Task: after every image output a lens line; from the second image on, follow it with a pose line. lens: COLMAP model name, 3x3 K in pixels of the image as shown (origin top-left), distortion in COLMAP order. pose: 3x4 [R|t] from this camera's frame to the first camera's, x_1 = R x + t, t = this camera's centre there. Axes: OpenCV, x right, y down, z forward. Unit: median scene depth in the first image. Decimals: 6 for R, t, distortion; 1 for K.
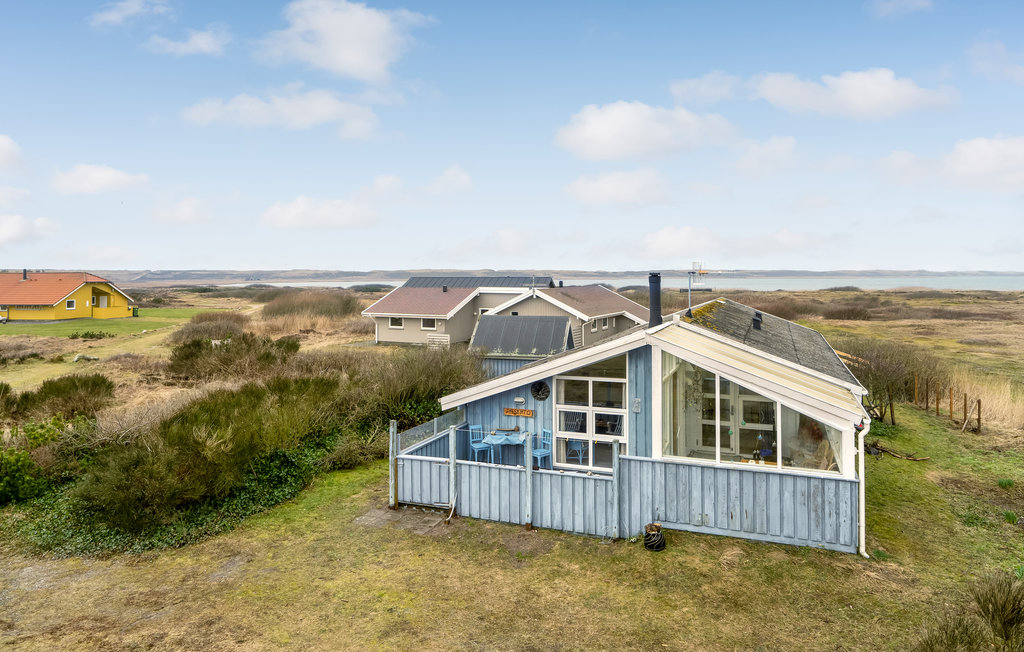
lens RADIAL K [[663.3, 0, 515.1], [0, 663.3, 265.9], [0, 0, 1]] dist [-0.004383, -0.001243]
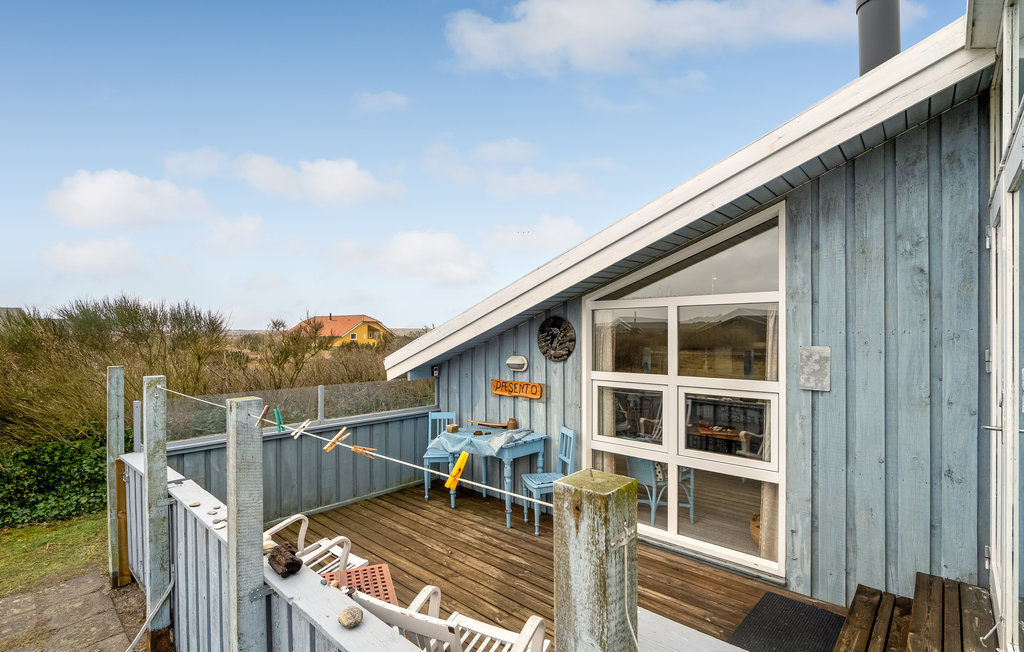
lens RADIAL K [[480.7, 0, 512.1], [0, 480.7, 334.7], [0, 0, 1]] dist [-0.003176, -0.000250]
pose [[0.933356, 0.002157, -0.358945, 0.126822], [0.003960, 0.999859, 0.016304, 0.184757], [0.358930, -0.016639, 0.933216, 0.714451]]
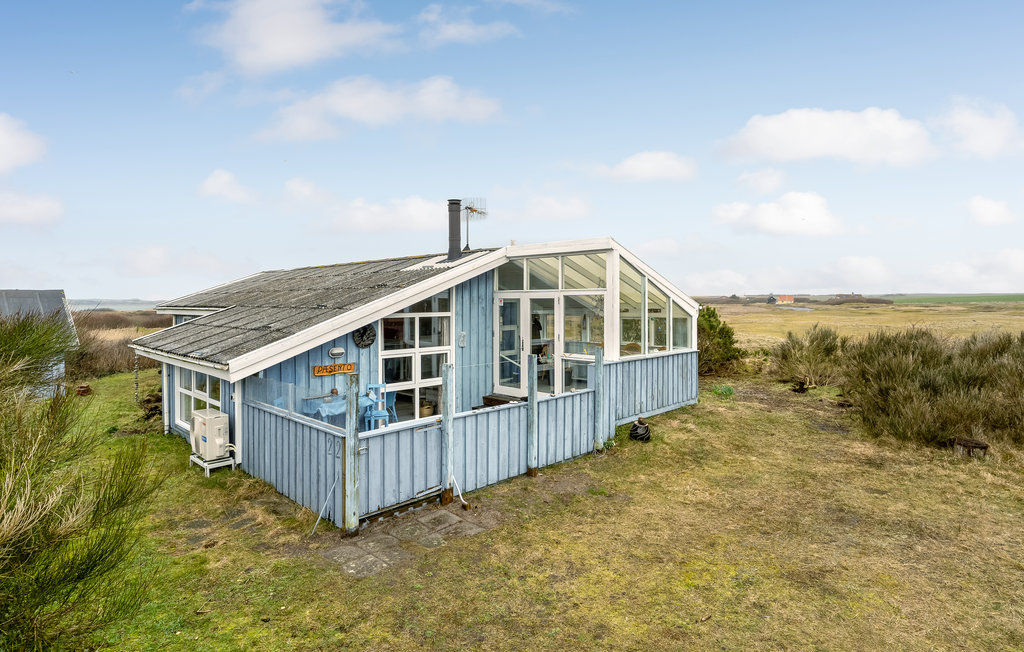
lens RADIAL K [[545.9, 0, 513.8], [0, 545.9, 308.1], [0, 0, 1]] dist [0.003105, 0.000590]
pose [[0.398534, -0.010521, 0.917093, -0.472497], [-0.008540, 0.999848, 0.015181, 0.150700], [-0.917114, -0.013882, 0.398384, 0.615097]]
